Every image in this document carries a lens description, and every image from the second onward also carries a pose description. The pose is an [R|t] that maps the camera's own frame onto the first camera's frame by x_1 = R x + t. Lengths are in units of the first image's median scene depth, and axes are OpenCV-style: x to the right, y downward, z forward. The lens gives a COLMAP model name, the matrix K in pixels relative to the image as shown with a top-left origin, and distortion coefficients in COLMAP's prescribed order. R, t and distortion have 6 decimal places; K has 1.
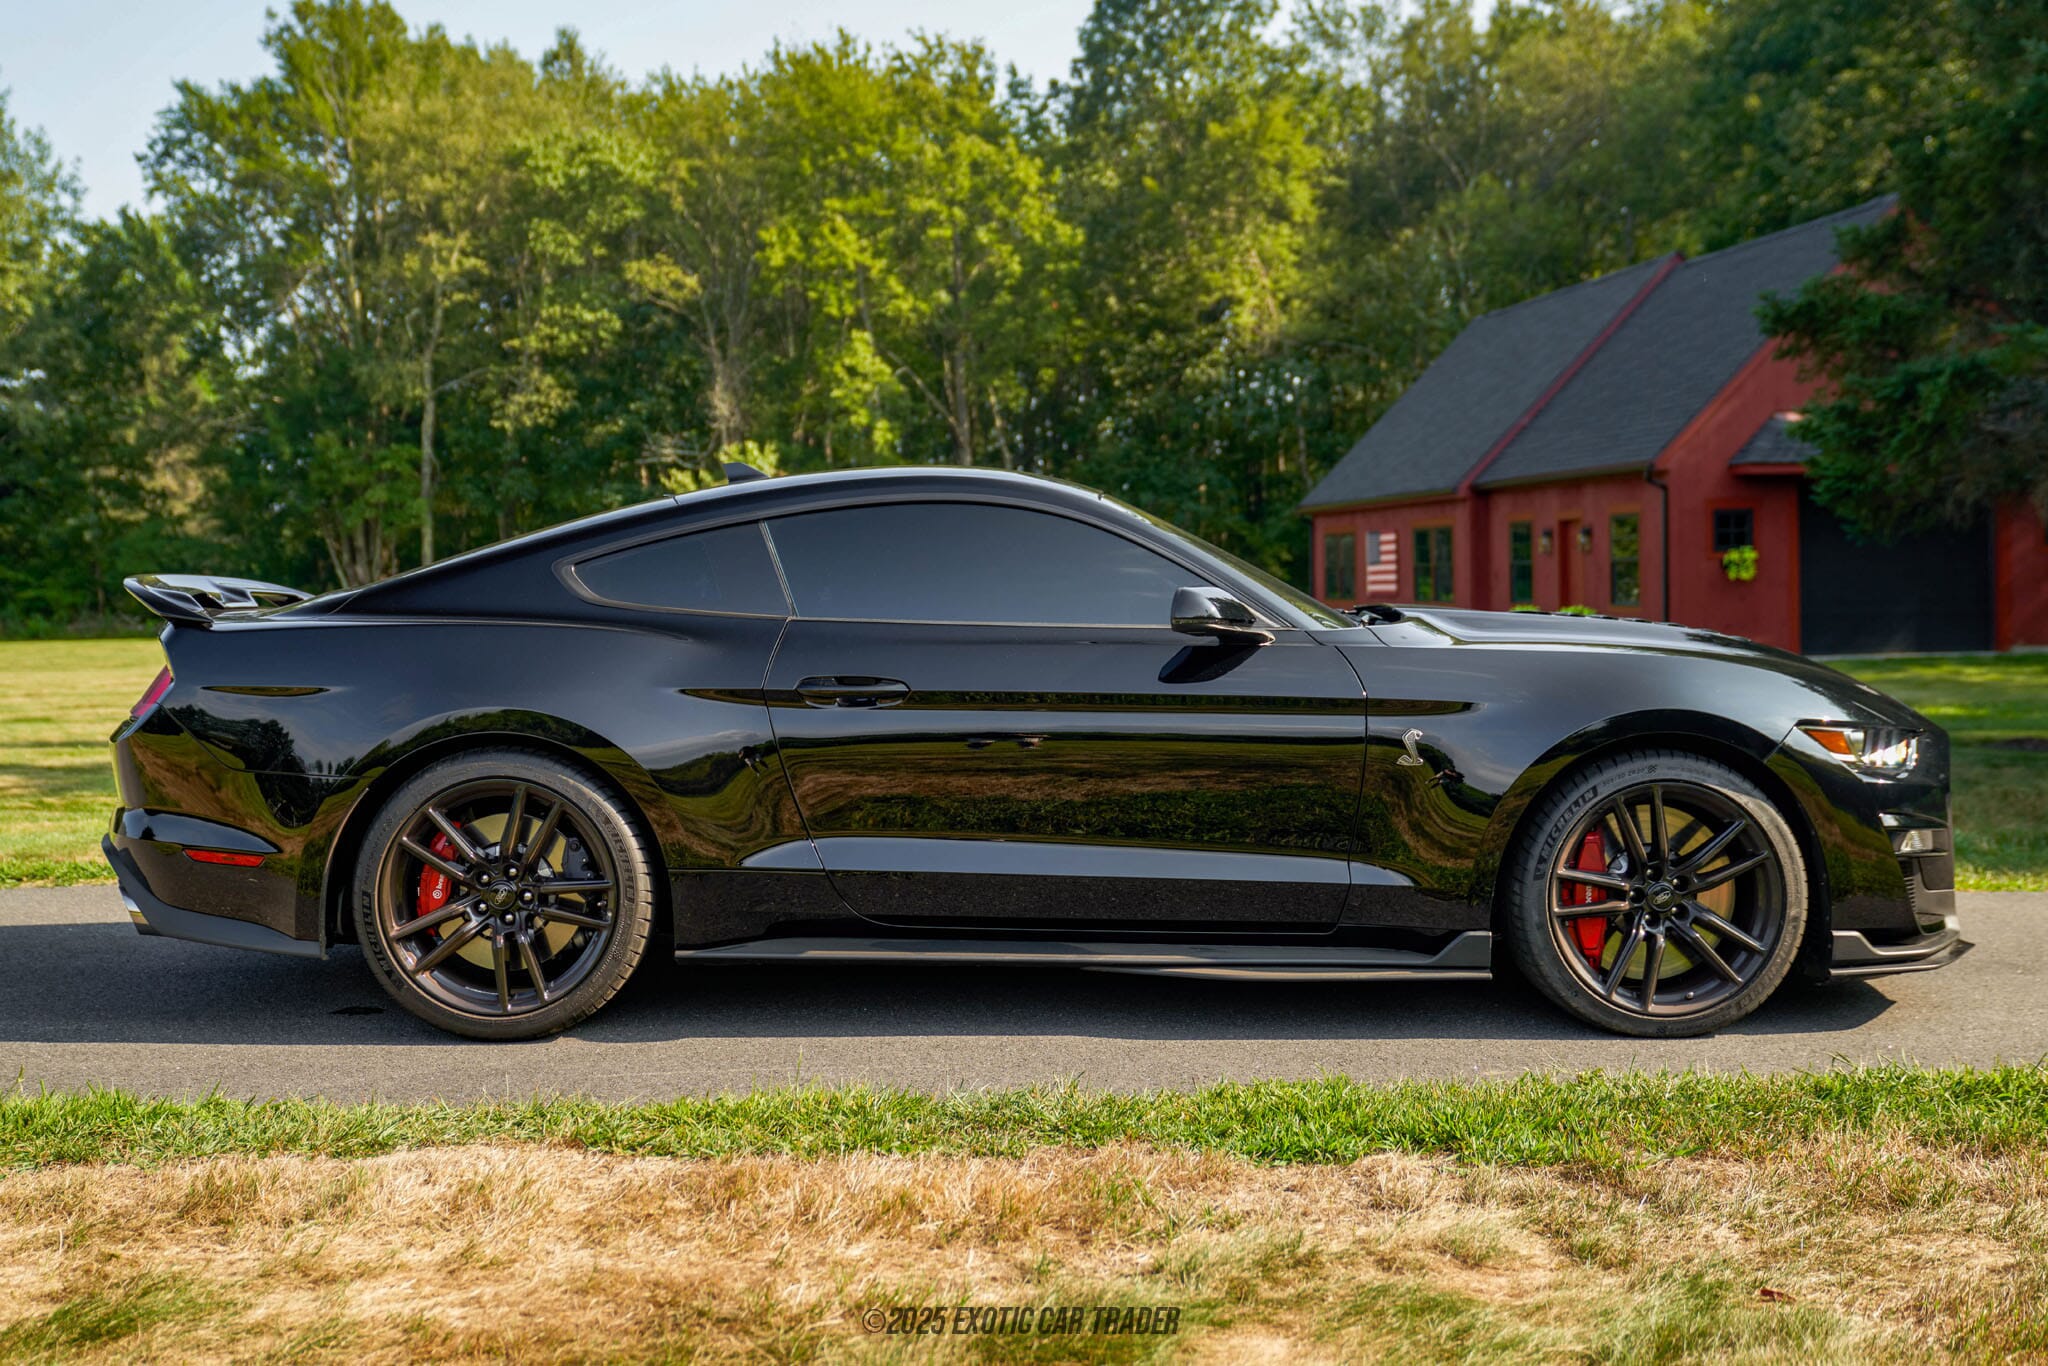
lens RADIAL K [[2156.3, 0, 1011.0], [0, 2156.3, 670.1], [0, 0, 1]] dist [0.013077, 0.000000]
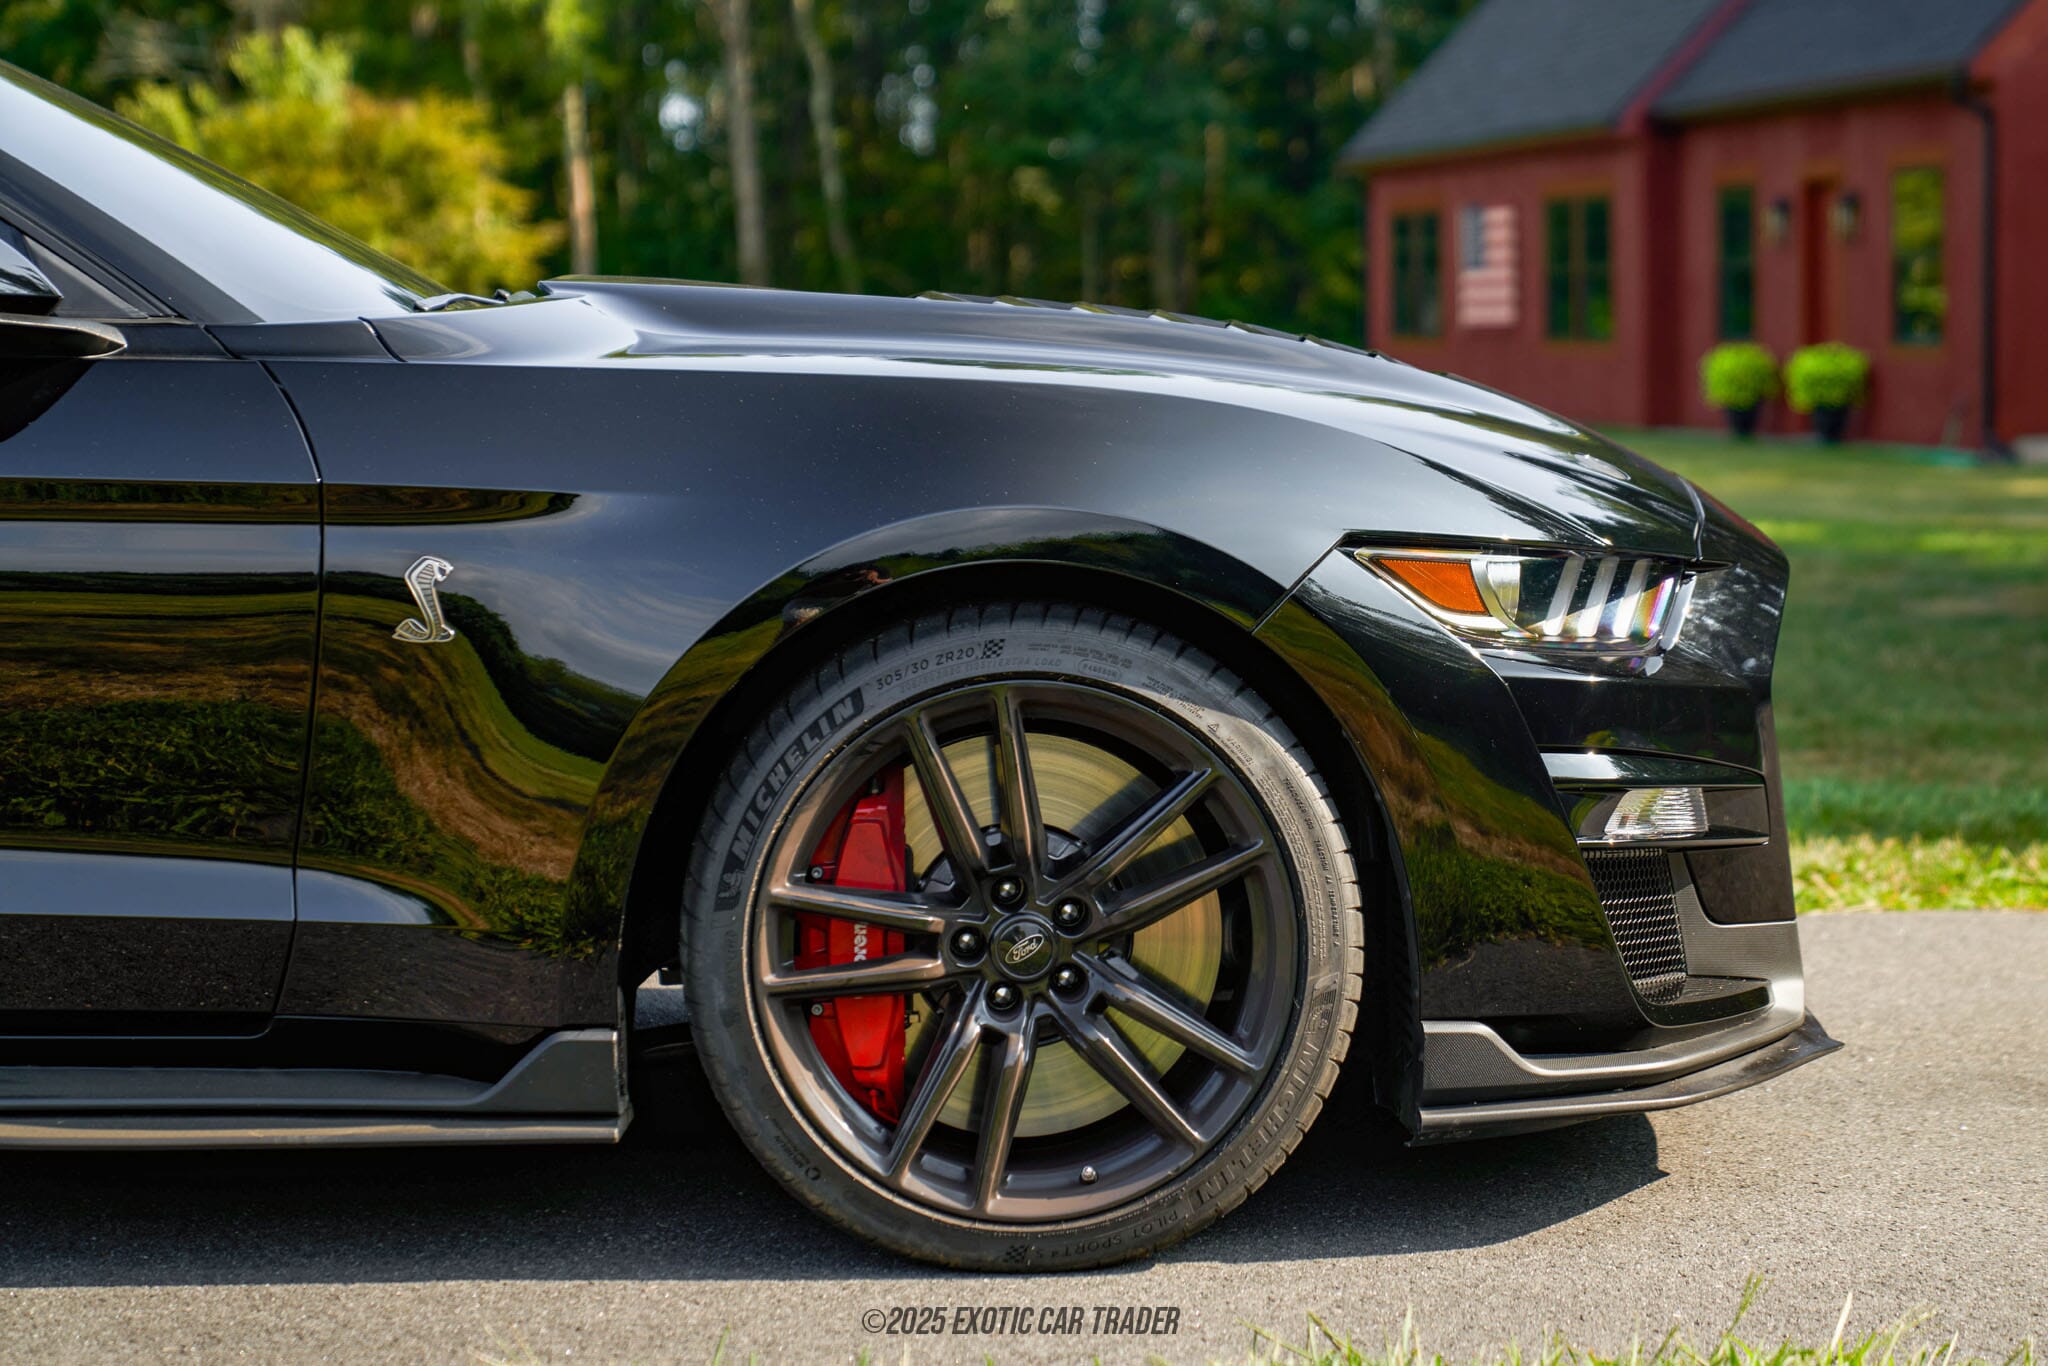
lens RADIAL K [[4108.6, 0, 1027.2], [0, 4108.6, 686.9], [0, 0, 1]] dist [-0.004023, 0.000000]
pose [[0.999360, -0.003192, 0.035632, 0.273131], [0.001397, 0.998734, 0.050293, 0.012275], [-0.035747, -0.050211, 0.998099, 0.186859]]
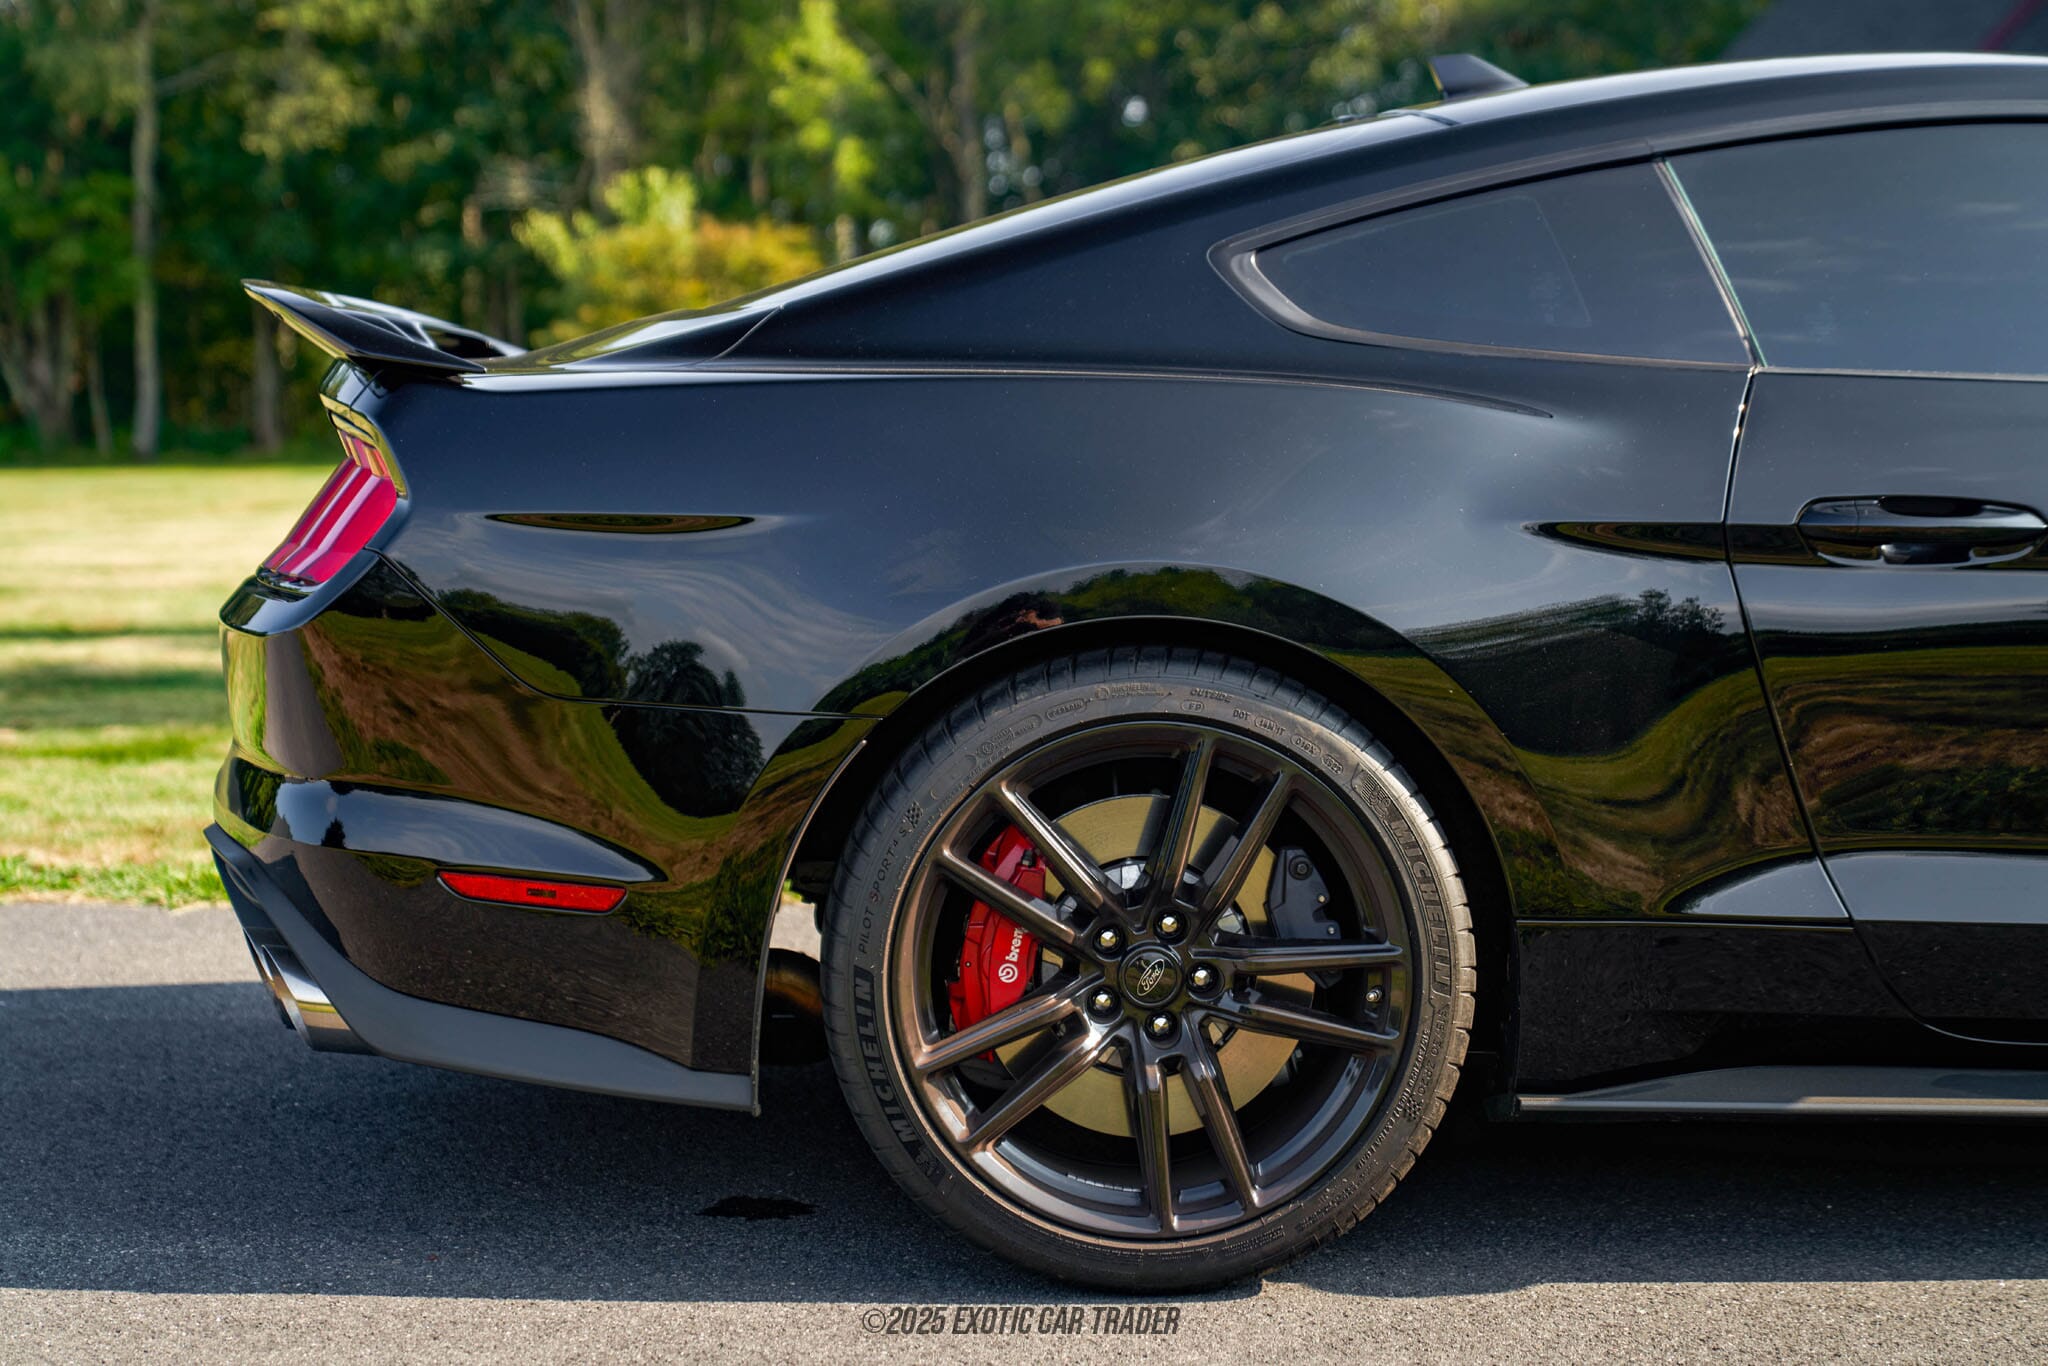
lens RADIAL K [[3234.4, 0, 1028.5], [0, 3234.4, 681.8], [0, 0, 1]] dist [-0.010642, 0.000000]
pose [[0.999924, 0.003766, 0.011773, -0.266743], [-0.004321, 0.998862, 0.047503, 0.010261], [-0.011581, -0.047551, 0.998802, 0.320345]]
